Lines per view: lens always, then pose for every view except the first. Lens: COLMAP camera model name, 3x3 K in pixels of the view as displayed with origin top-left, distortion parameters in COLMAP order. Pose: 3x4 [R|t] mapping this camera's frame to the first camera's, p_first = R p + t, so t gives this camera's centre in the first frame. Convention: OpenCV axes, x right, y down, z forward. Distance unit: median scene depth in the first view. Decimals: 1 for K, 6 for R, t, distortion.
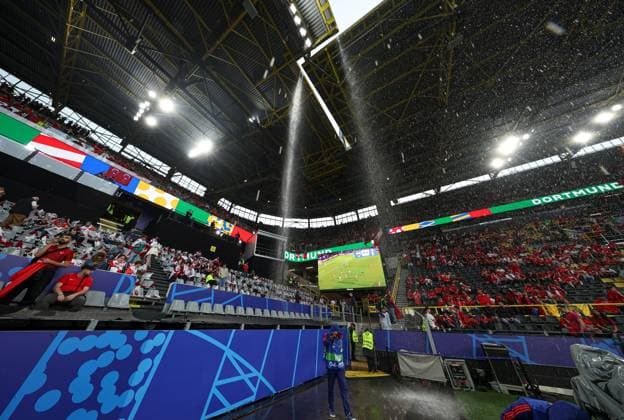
lens RADIAL K [[183.2, 0, 302.8], [0, 183.2, 208.5], [0, 0, 1]] dist [-0.000364, 0.000006]
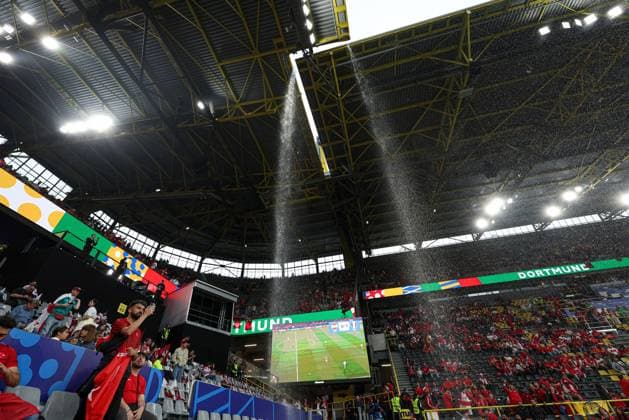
lens RADIAL K [[276.2, 0, 307.6], [0, 276.2, 209.2], [0, 0, 1]] dist [0.001489, 0.000092]
pose [[0.948154, 0.163765, 0.272370, -0.122811], [-0.124322, 0.979844, -0.156363, -0.010775], [-0.292487, 0.114394, 0.949403, -0.011550]]
